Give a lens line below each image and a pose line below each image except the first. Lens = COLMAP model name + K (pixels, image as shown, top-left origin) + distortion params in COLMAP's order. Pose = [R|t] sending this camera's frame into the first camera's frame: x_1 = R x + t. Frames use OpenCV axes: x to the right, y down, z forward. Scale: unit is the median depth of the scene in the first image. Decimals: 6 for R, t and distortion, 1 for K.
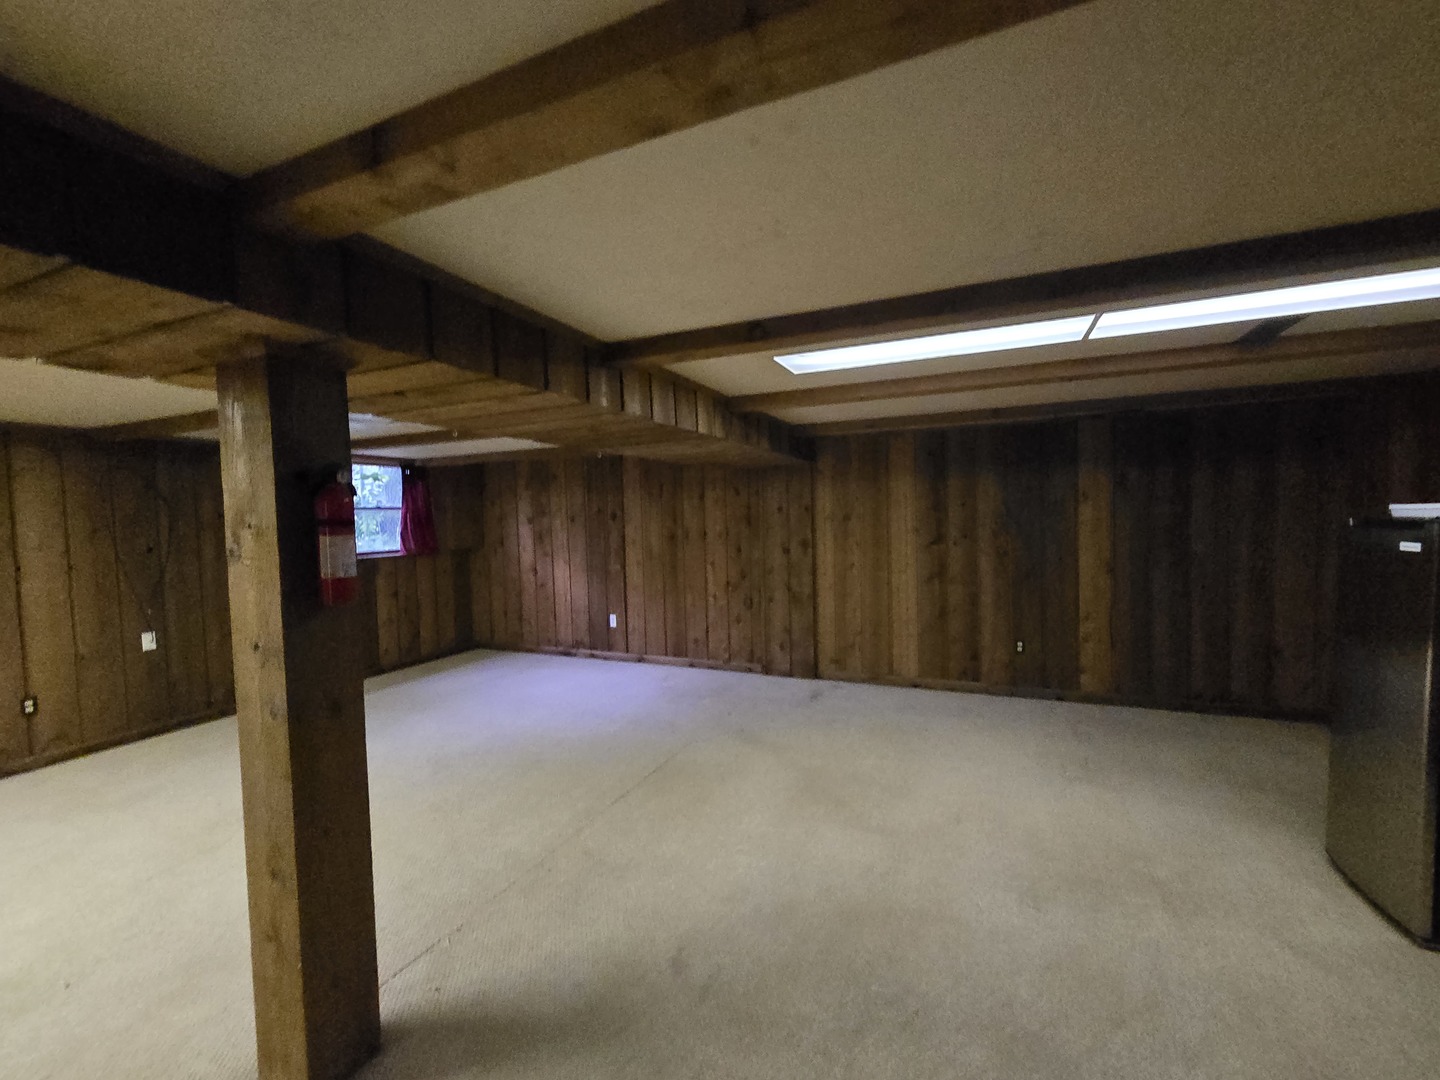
lens RADIAL K [[595.2, 0, 723.0], [0, 595.2, 546.9], [0, 0, 1]] dist [-0.001842, 0.002626]
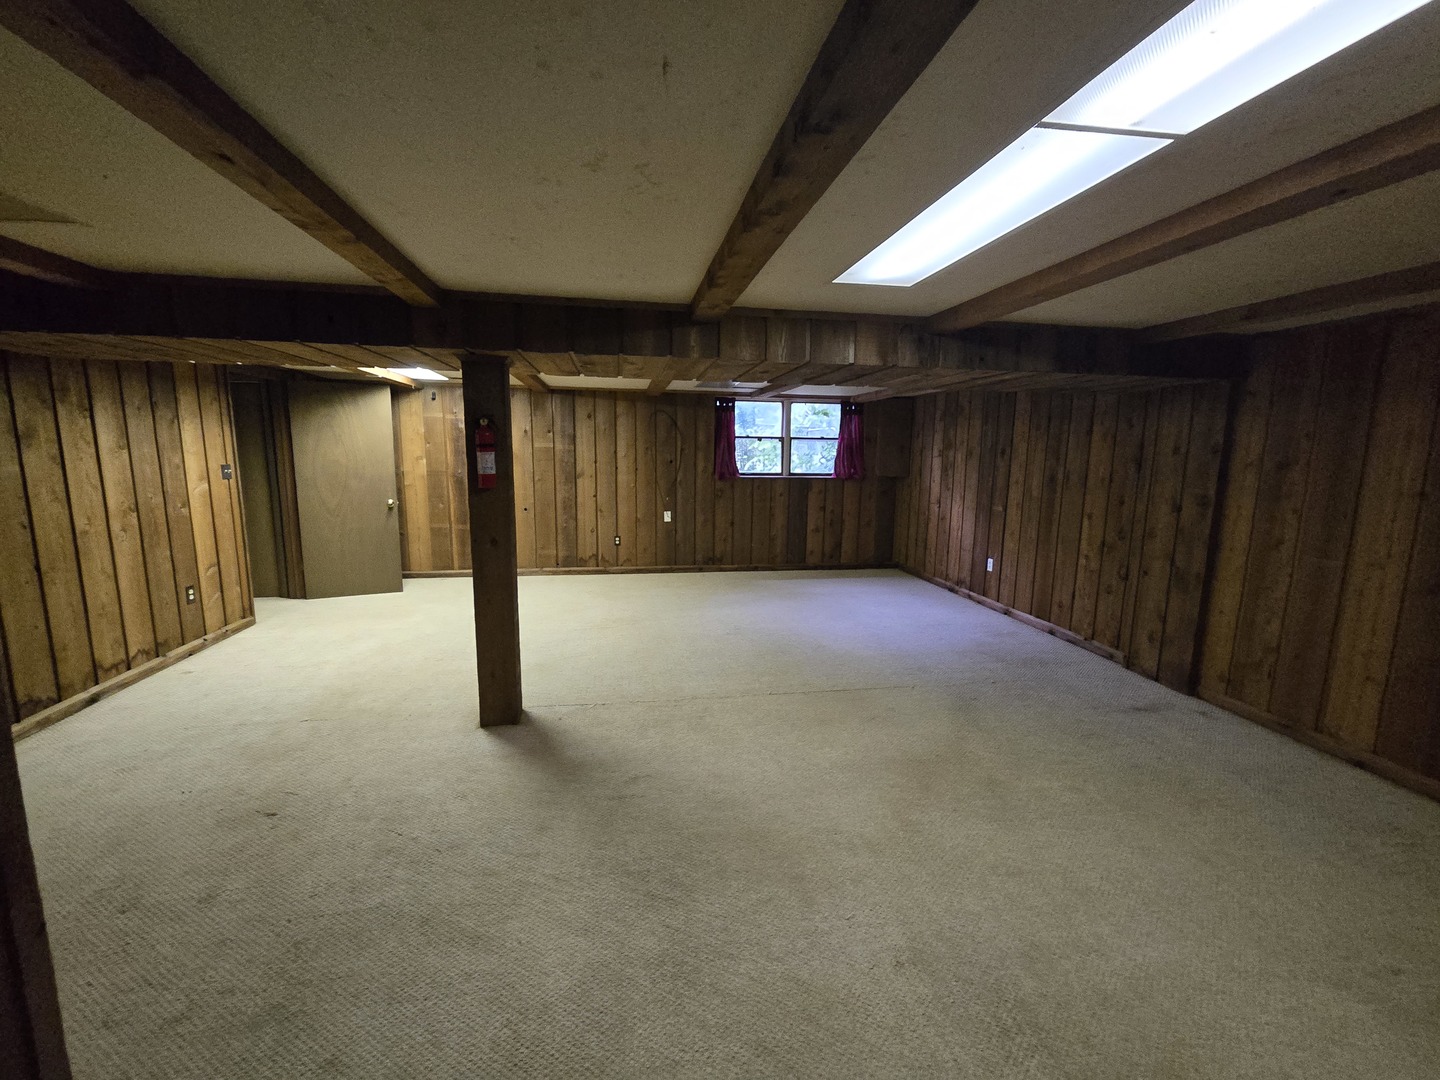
lens RADIAL K [[595.2, 0, 722.9], [0, 595.2, 539.1], [0, 0, 1]] dist [-0.001842, 0.002626]
pose [[0.552625, 0.155604, -0.818776, 0.400510], [-0.073299, 0.987684, 0.138232, -0.016339], [0.830201, -0.016374, 0.557224, 0.158421]]
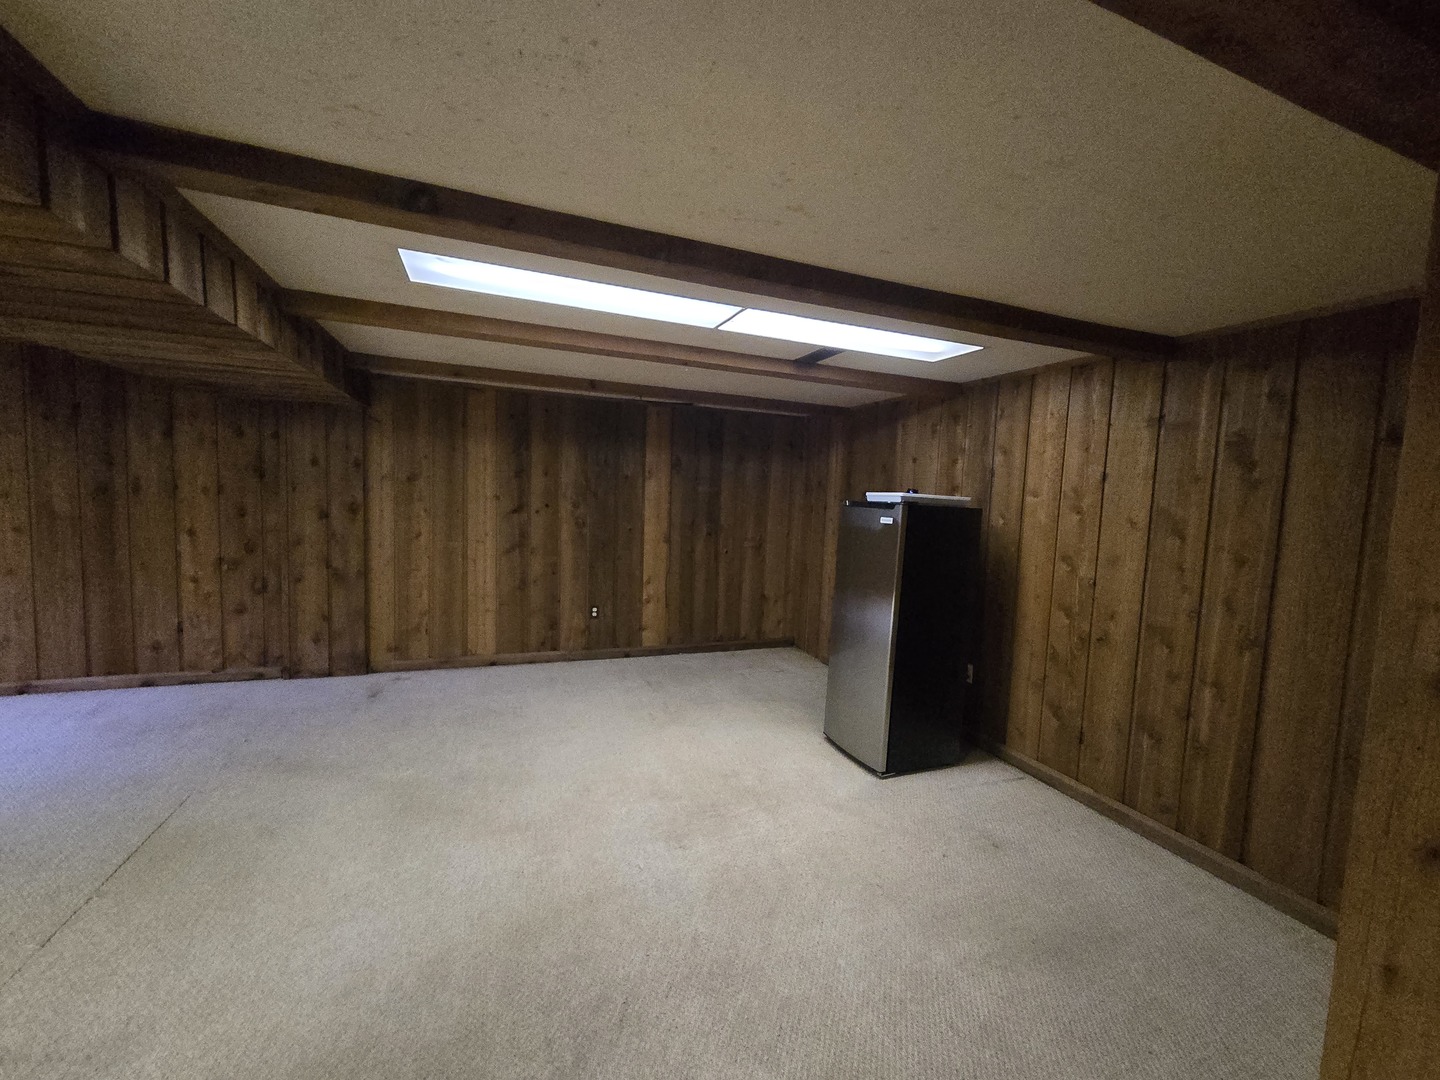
lens RADIAL K [[595.2, 0, 727.3], [0, 595.2, 543.7], [0, 0, 1]] dist [-0.001842, 0.002626]
pose [[0.702175, -0.005015, 0.711987, -0.077942], [-0.022348, 0.999327, 0.029078, 0.009127], [-0.711653, -0.036329, 0.701591, 0.084993]]
